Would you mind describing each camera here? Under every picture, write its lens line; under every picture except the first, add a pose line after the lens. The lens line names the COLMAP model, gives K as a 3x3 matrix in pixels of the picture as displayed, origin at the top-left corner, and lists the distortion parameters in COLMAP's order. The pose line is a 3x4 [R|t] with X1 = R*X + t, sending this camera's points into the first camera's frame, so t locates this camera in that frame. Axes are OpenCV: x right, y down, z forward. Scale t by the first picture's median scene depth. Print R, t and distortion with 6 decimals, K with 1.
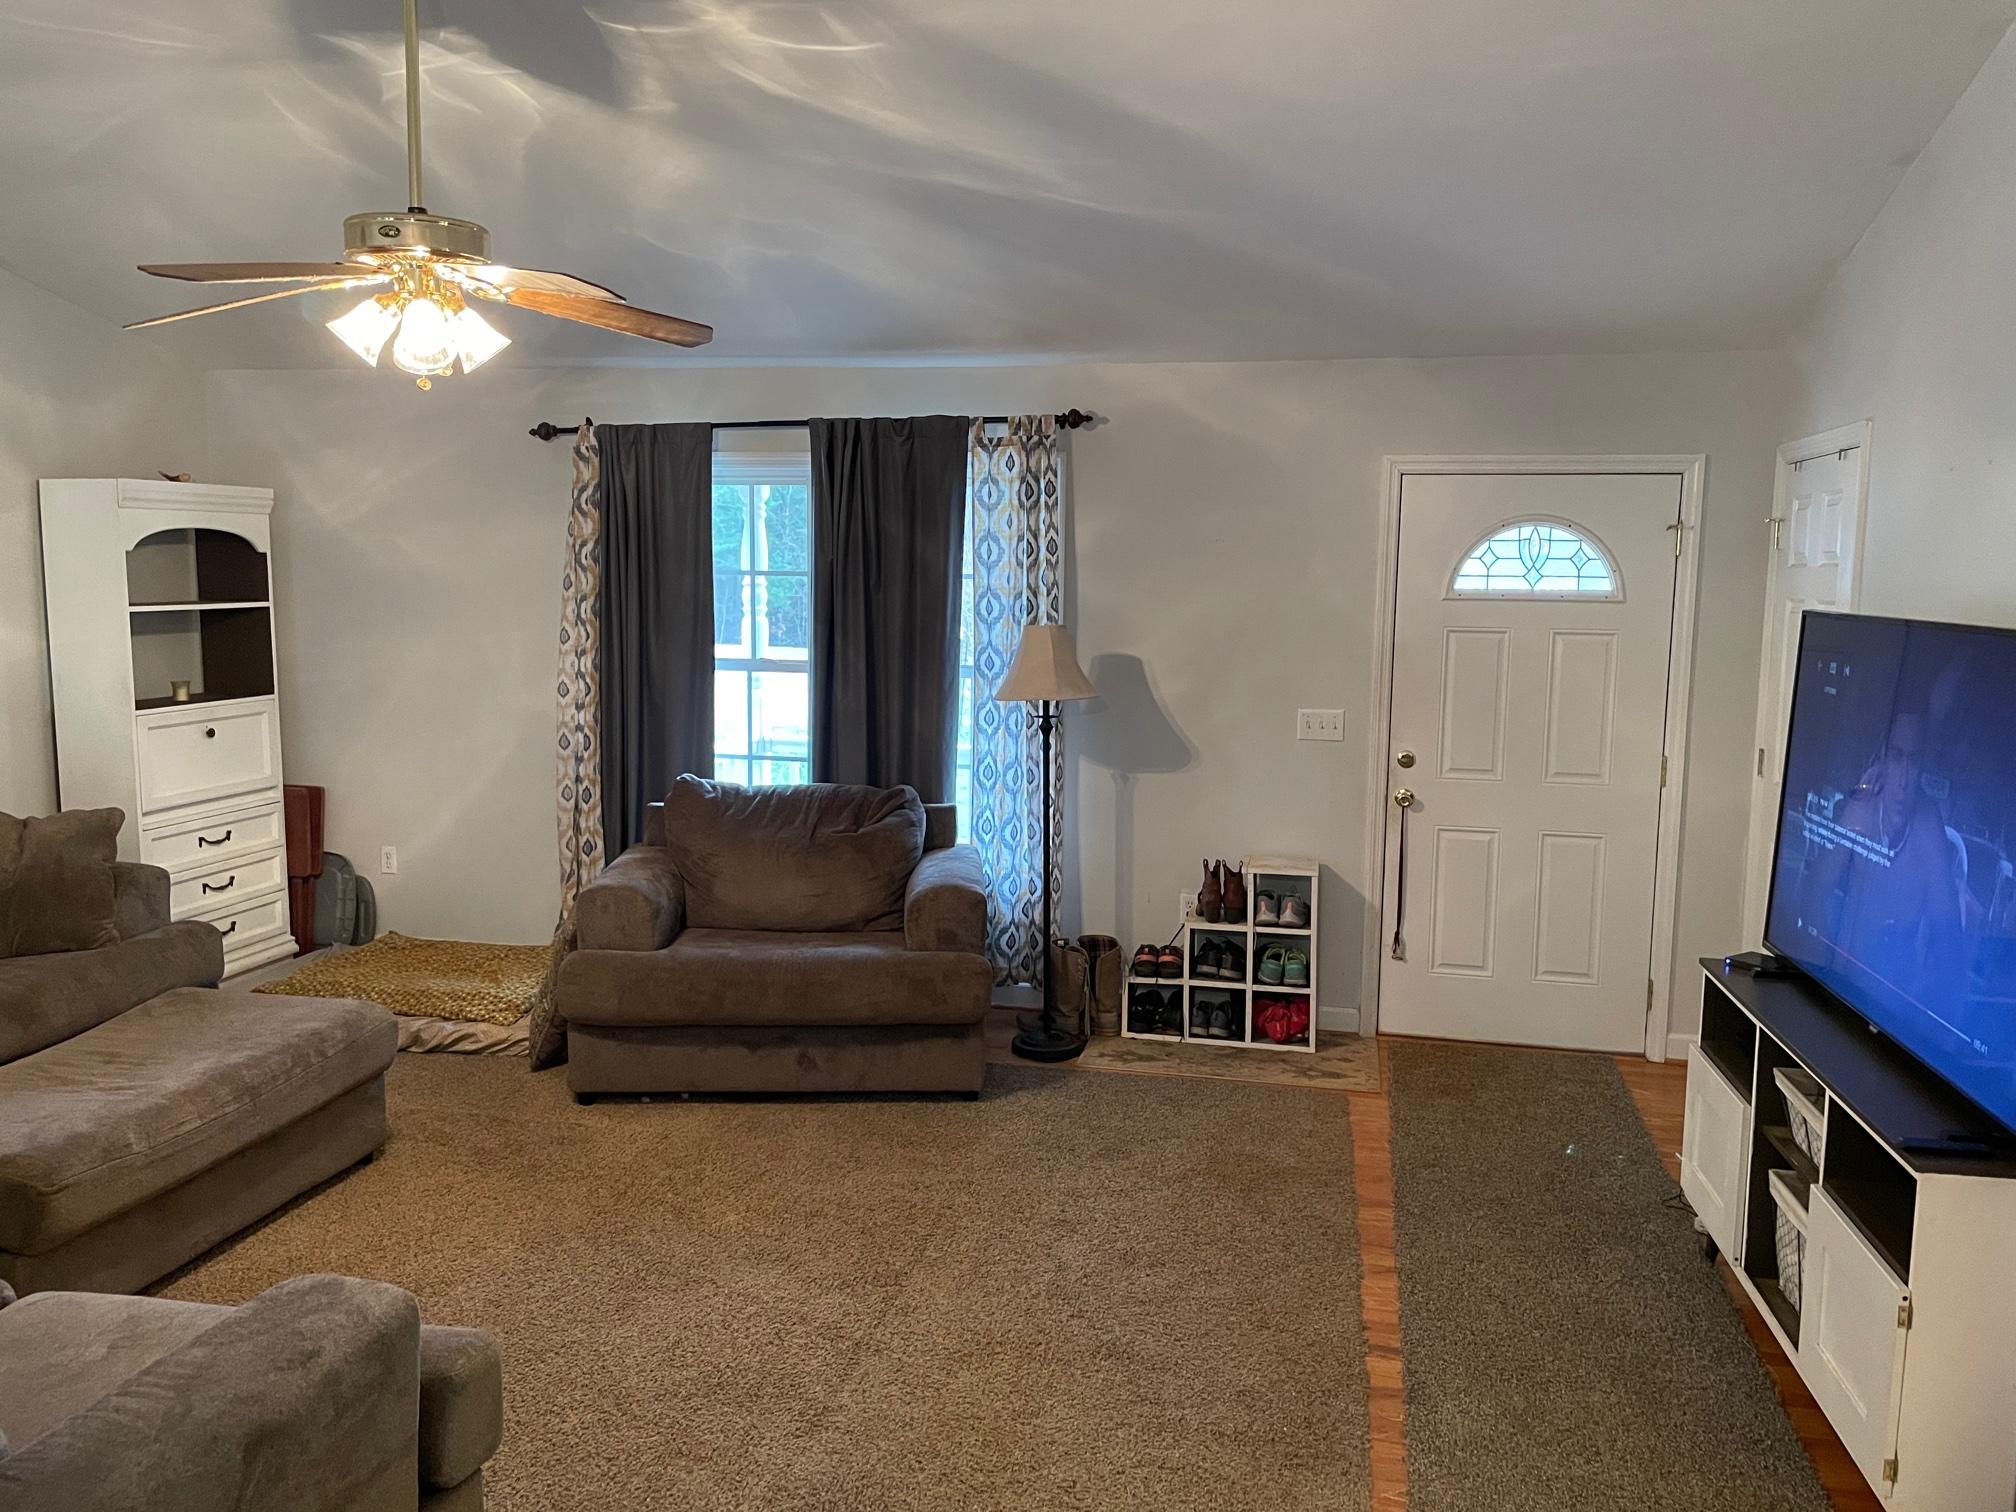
lens RADIAL K [[1508.7, 0, 1012.5], [0, 1508.7, 746.5], [0, 0, 1]] dist [0.061520, -0.081670]
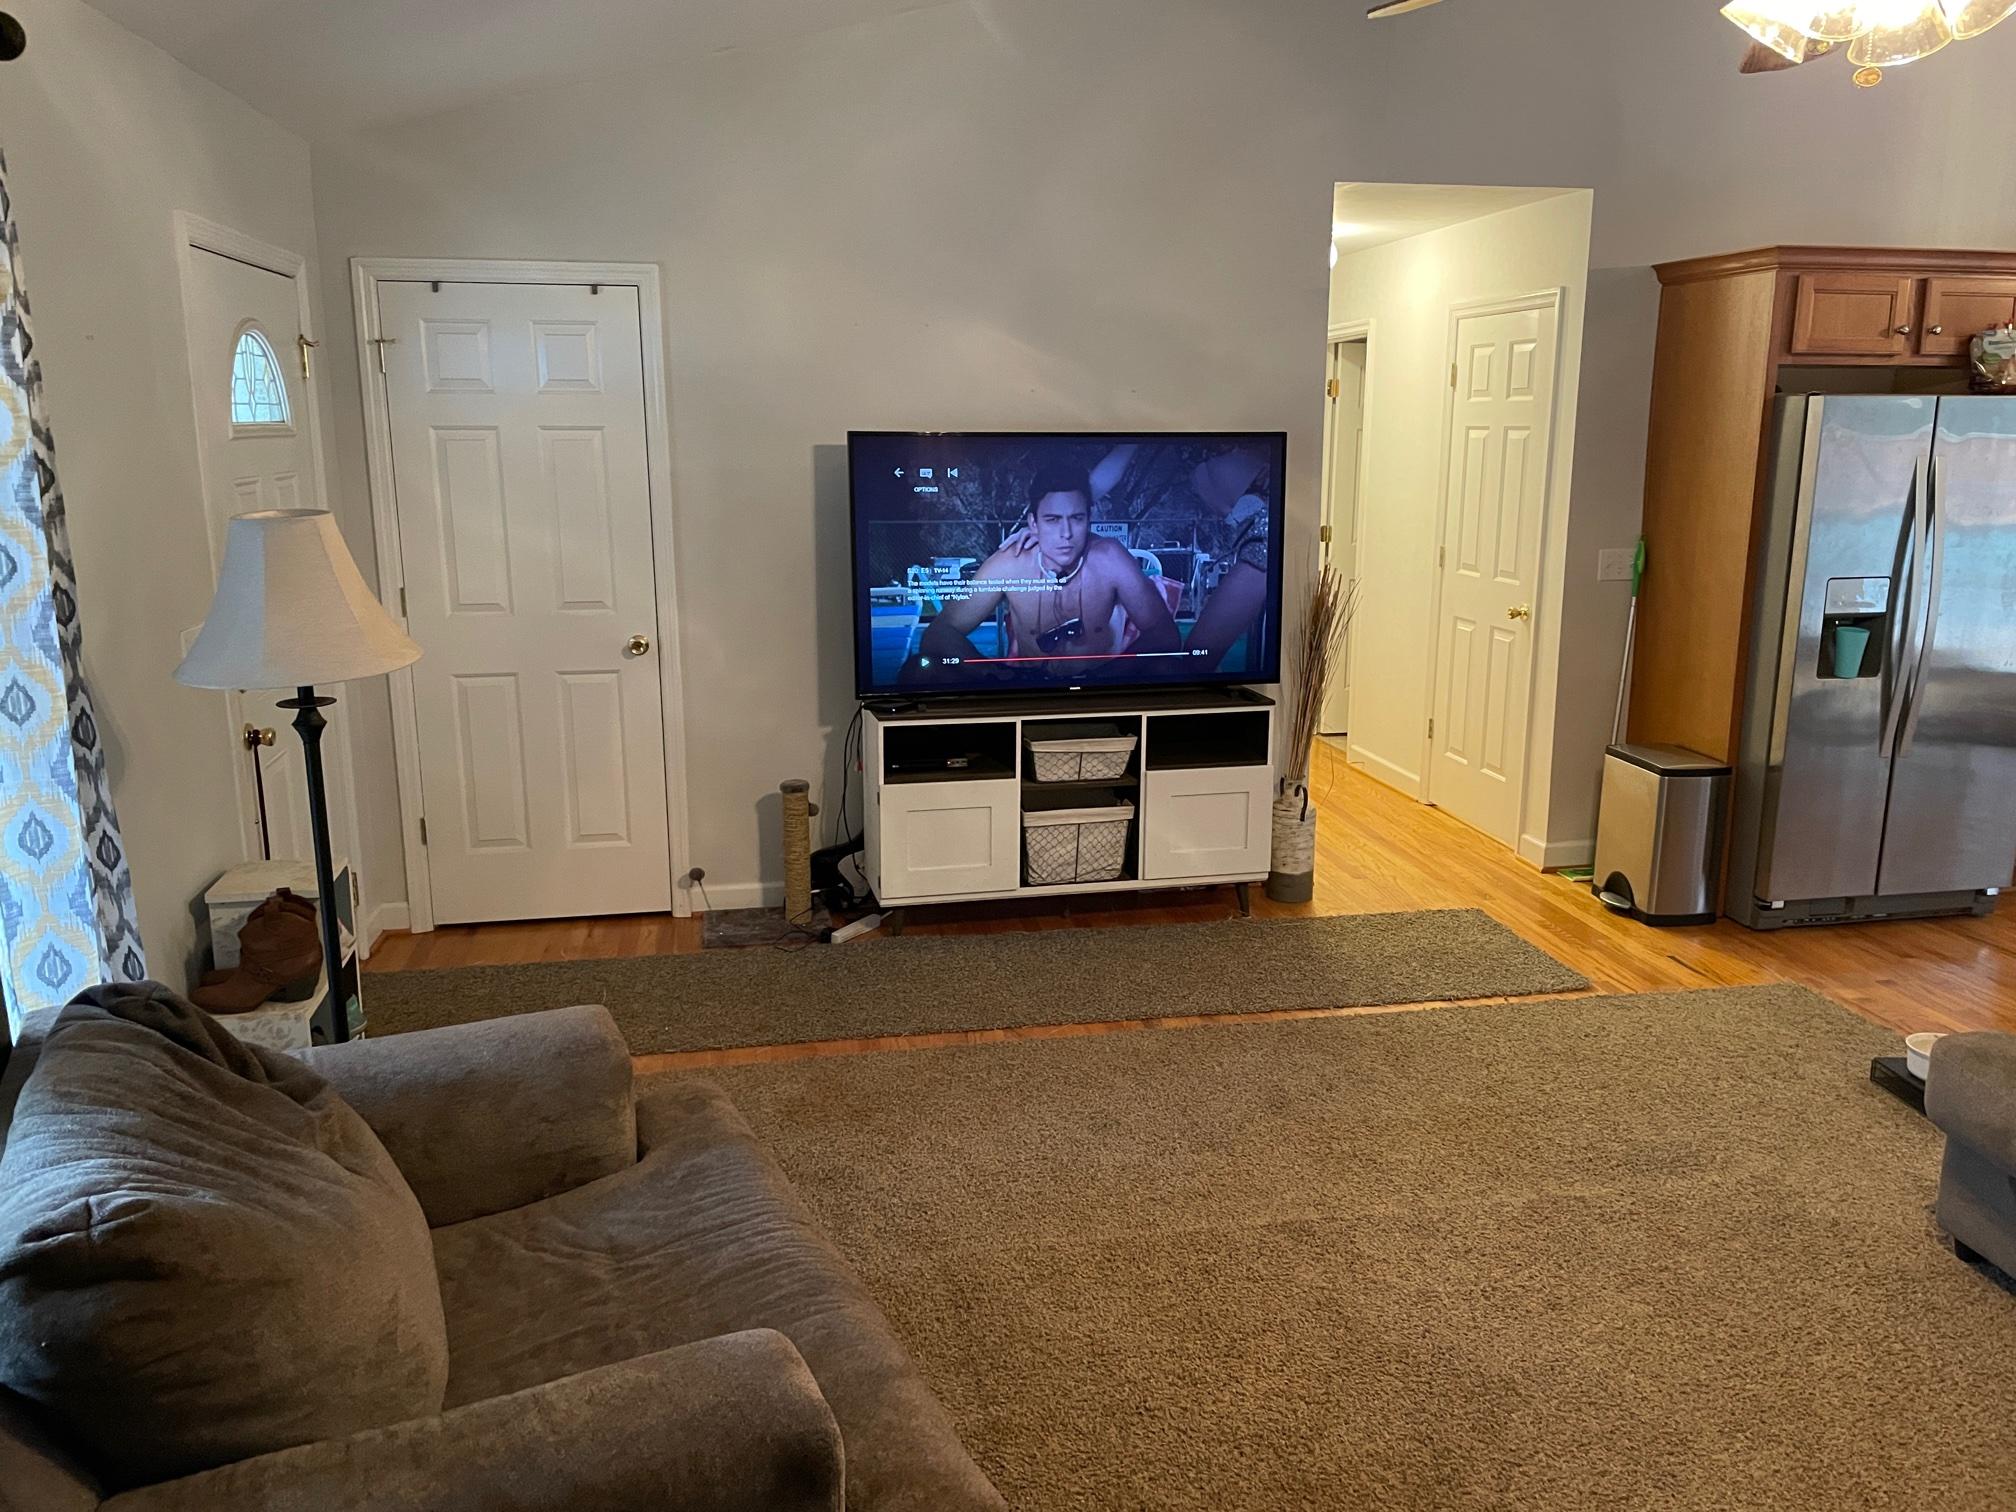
lens RADIAL K [[1508.7, 0, 1011.0], [0, 1508.7, 757.3], [0, 0, 1]] dist [0.061520, -0.081670]
pose [[-0.386190, -0.214043, 0.897242, -0.482706], [0.103885, 0.956424, 0.272875, -0.105869], [-0.916551, 0.198592, -0.347125, 0.905118]]
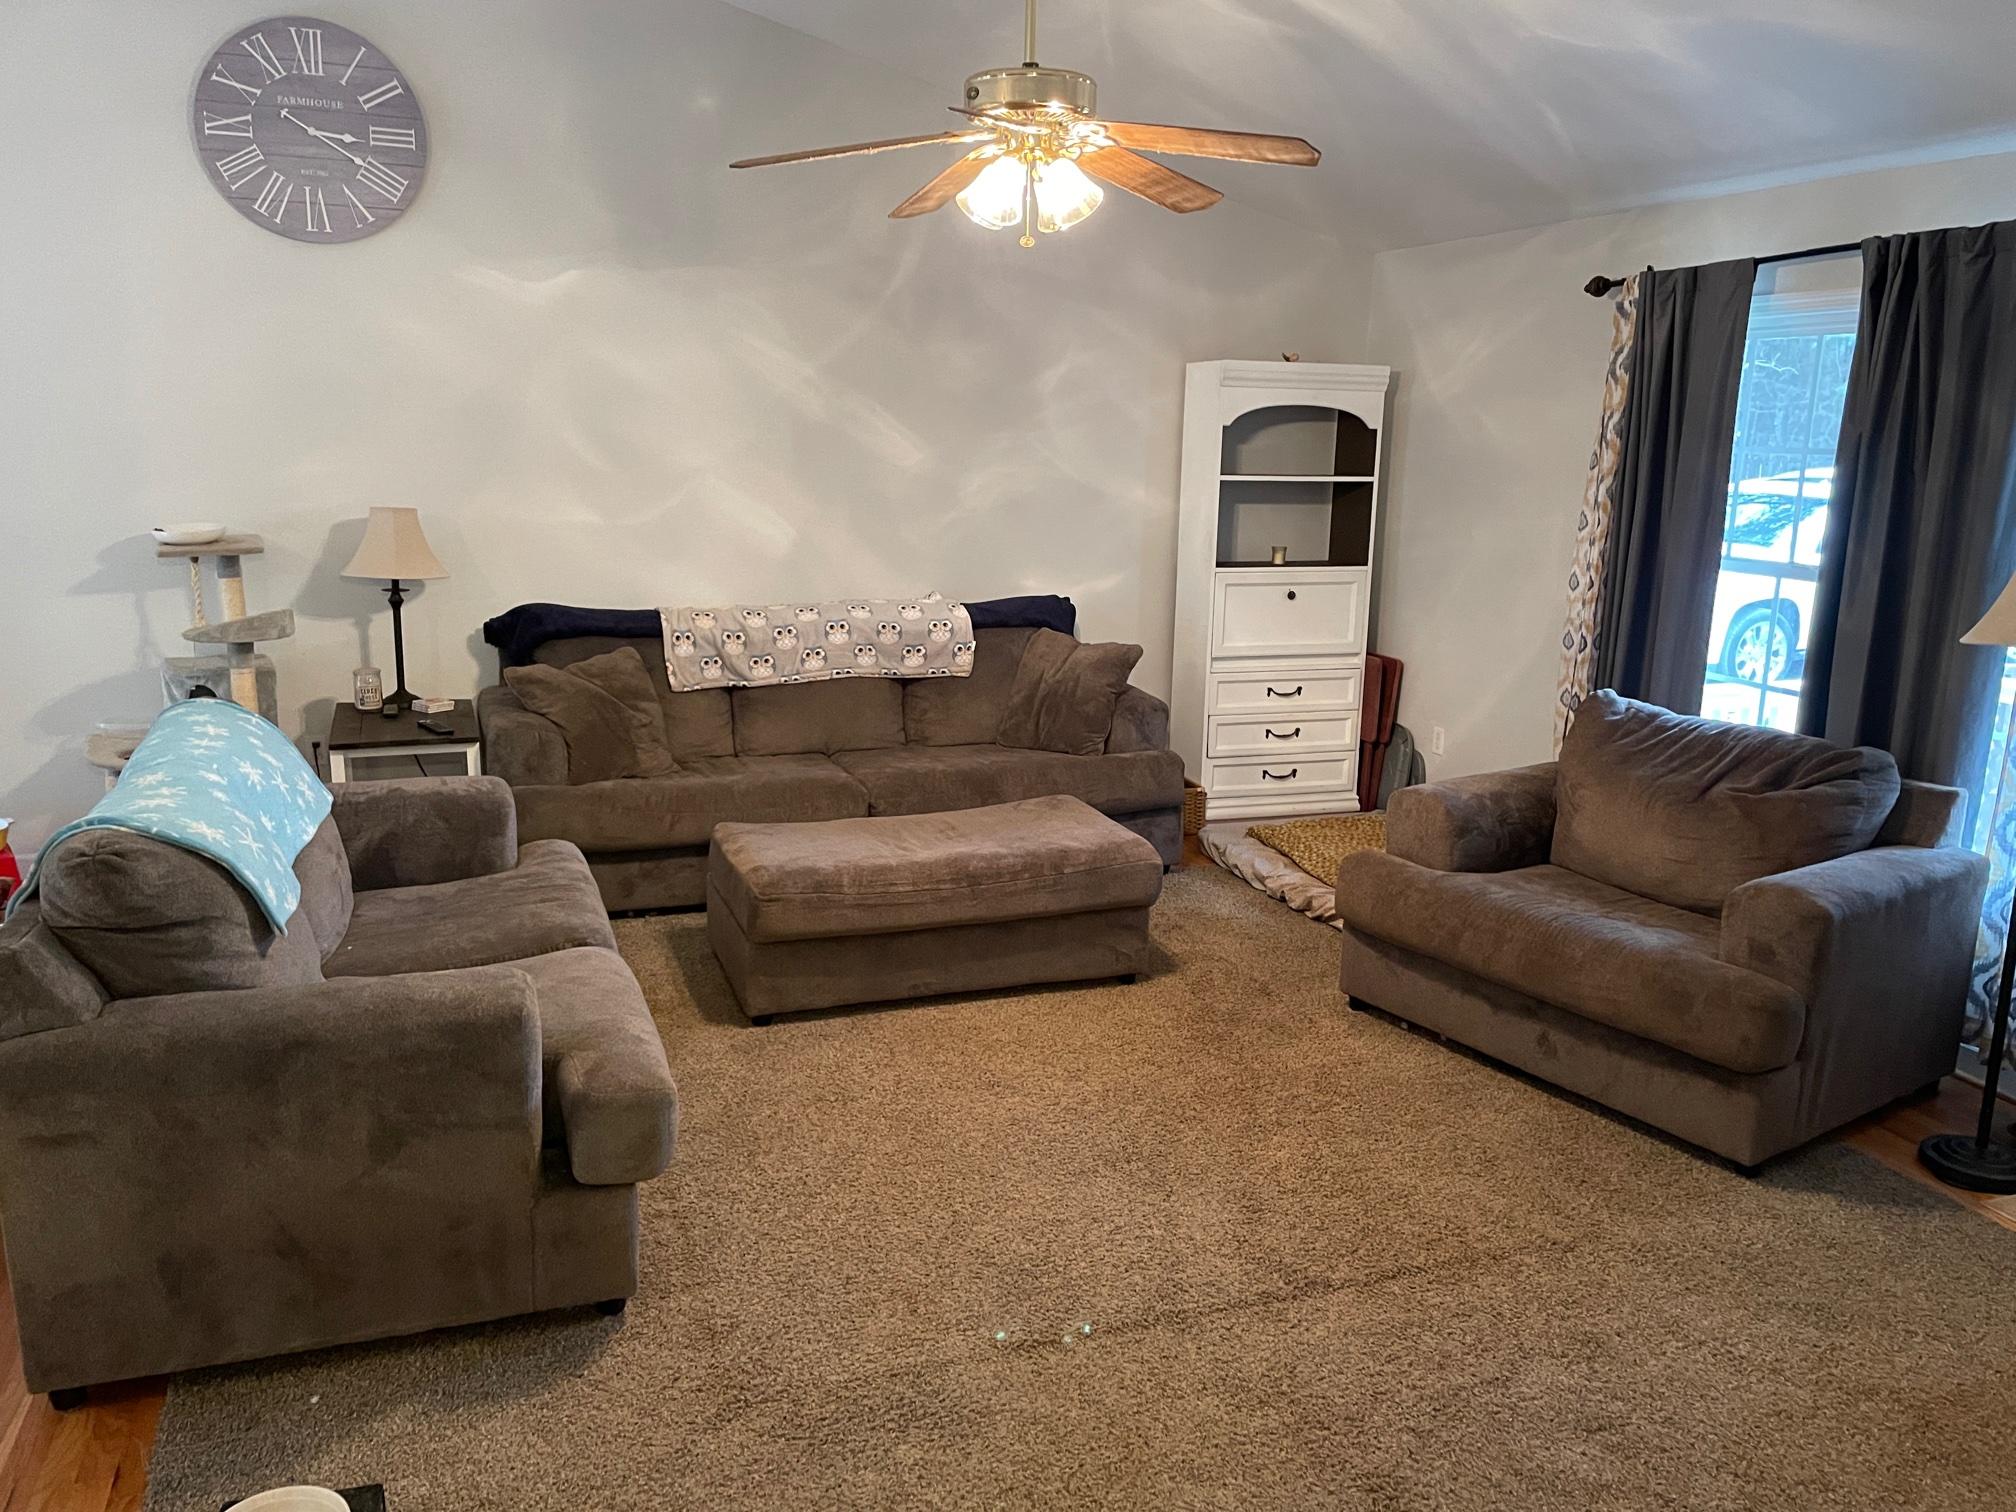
lens RADIAL K [[1508.7, 0, 1016.4], [0, 1508.7, 755.5], [0, 0, 1]] dist [0.061520, -0.081670]
pose [[0.532063, 0.178797, -0.827611, 0.328604], [-0.119771, 0.983514, 0.135479, -0.021502], [0.838191, 0.027040, 0.544707, 0.271630]]
